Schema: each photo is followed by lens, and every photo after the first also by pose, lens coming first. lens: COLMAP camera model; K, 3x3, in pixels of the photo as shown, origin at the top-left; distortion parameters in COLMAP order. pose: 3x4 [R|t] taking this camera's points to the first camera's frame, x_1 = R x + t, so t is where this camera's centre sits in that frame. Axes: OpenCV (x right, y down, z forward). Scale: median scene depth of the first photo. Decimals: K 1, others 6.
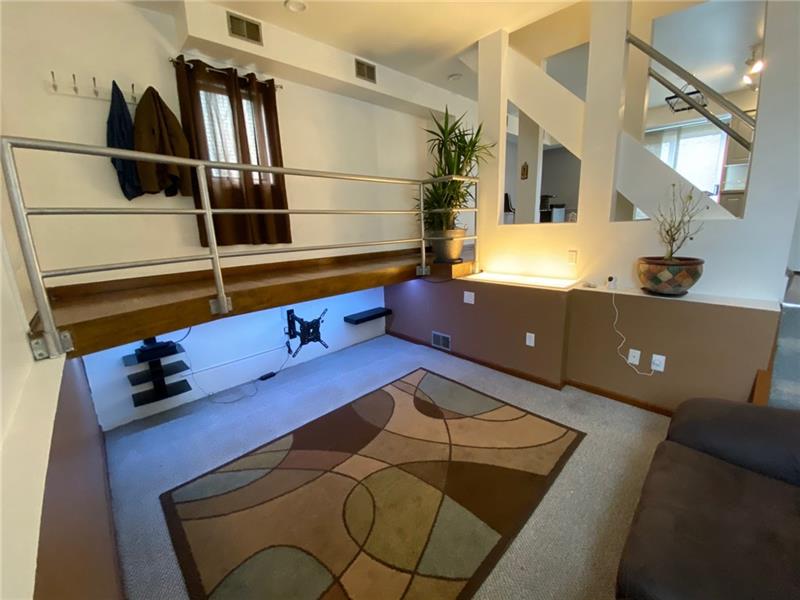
lens RADIAL K [[323.9, 0, 394.0], [0, 323.9, 299.9], [0, 0, 1]] dist [0.003403, -0.000881]
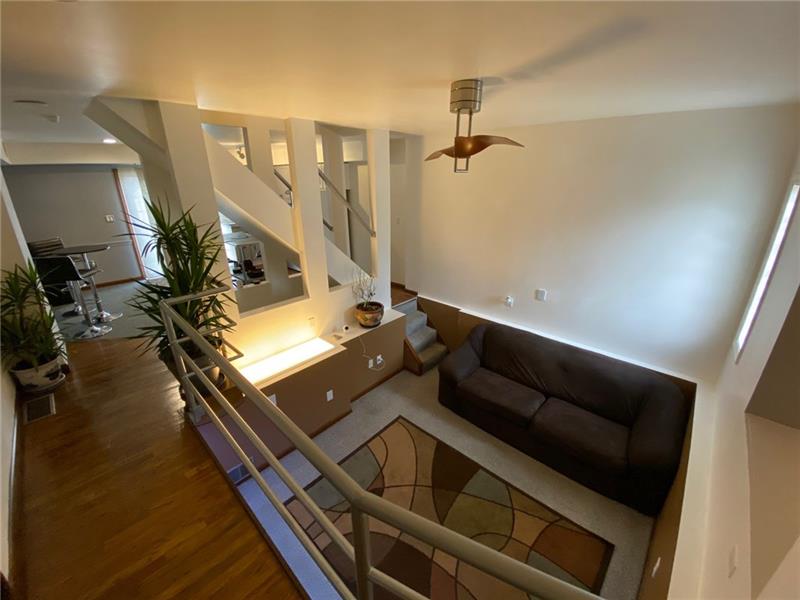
lens RADIAL K [[323.9, 0, 399.0], [0, 323.9, 303.0], [0, 0, 1]] dist [0.003403, -0.000881]
pose [[-0.059354, -0.361917, 0.930319, -0.694343], [0.229073, 0.902154, 0.365574, -0.657608], [-0.971598, 0.234809, 0.029359, 0.684721]]
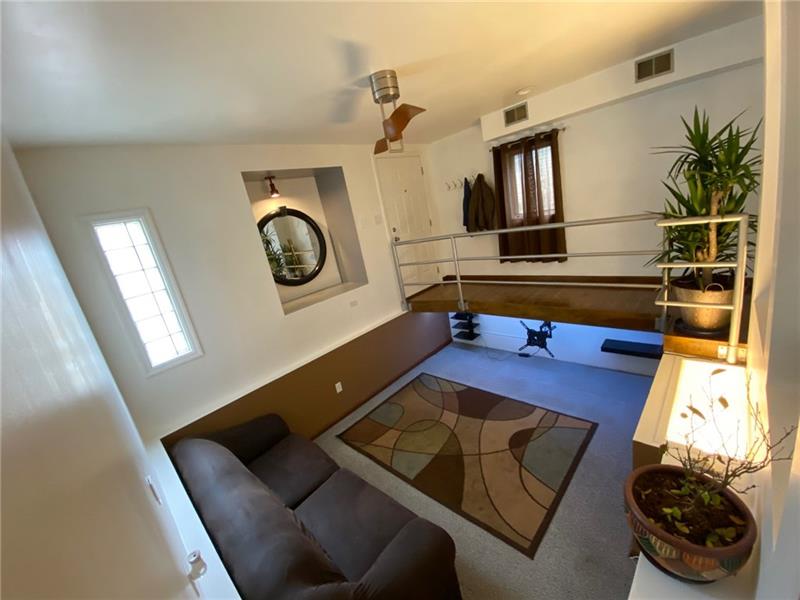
lens RADIAL K [[323.9, 0, 396.1], [0, 323.9, 293.7], [0, 0, 1]] dist [0.003403, -0.000881]
pose [[0.043639, 0.280246, -0.958936, 1.057415], [-0.047095, 0.959360, 0.278226, -0.473120], [0.997937, 0.033019, 0.055063, 0.449106]]
